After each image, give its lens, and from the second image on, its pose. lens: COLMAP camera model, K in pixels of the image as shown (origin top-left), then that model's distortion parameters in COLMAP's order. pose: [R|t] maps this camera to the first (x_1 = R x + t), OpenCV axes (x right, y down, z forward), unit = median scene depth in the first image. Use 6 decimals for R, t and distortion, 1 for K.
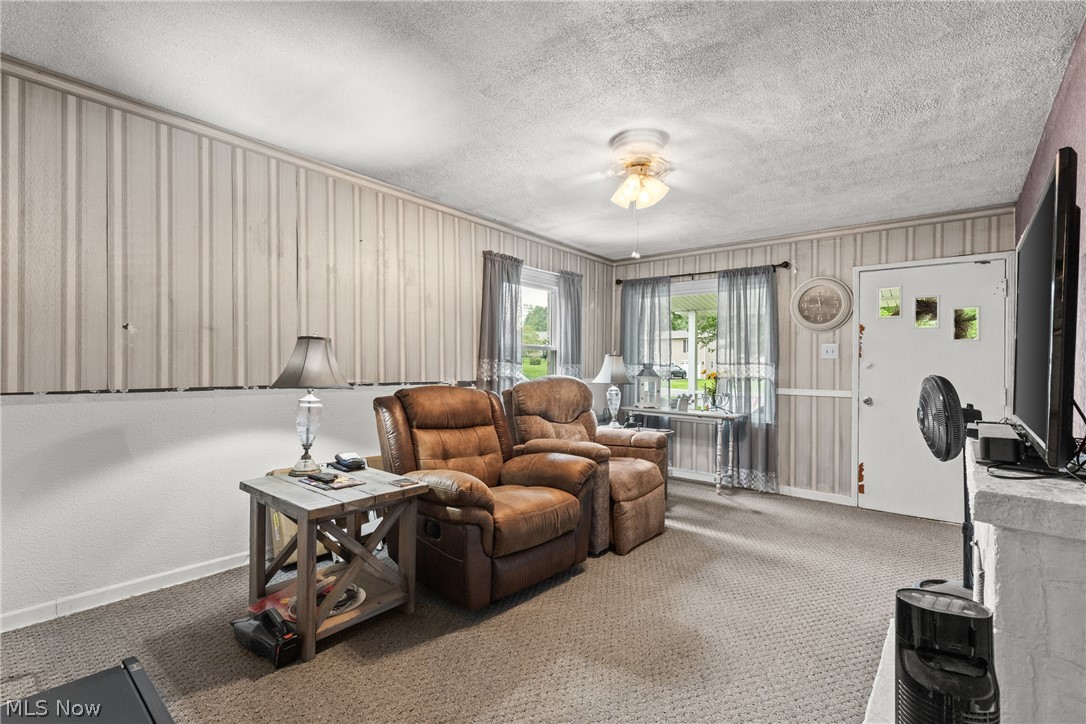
lens RADIAL K [[487.3, 0, 548.0], [0, 487.3, 360.6], [0, 0, 1]] dist [0.009426, -0.001316]
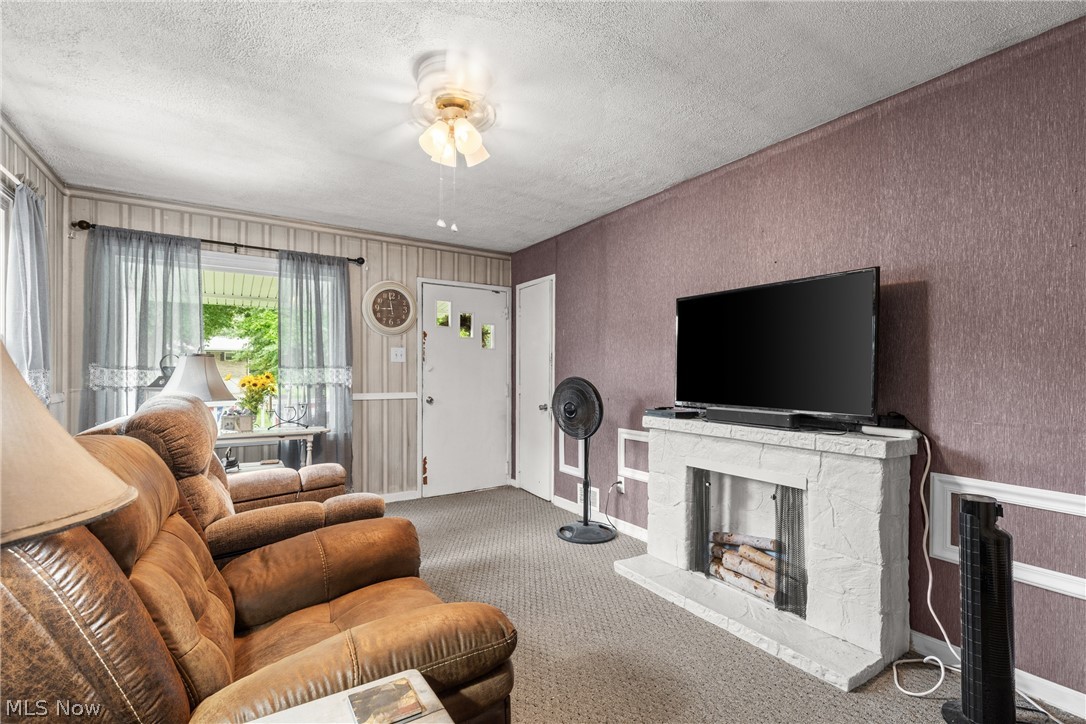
lens RADIAL K [[487.3, 0, 543.1], [0, 487.3, 366.6], [0, 0, 1]] dist [0.009426, -0.001316]
pose [[0.314829, -0.003200, 0.949143, -0.295991], [-0.008555, 0.999944, 0.006209, -0.003246], [-0.949110, -0.010075, 0.314784, 0.378396]]
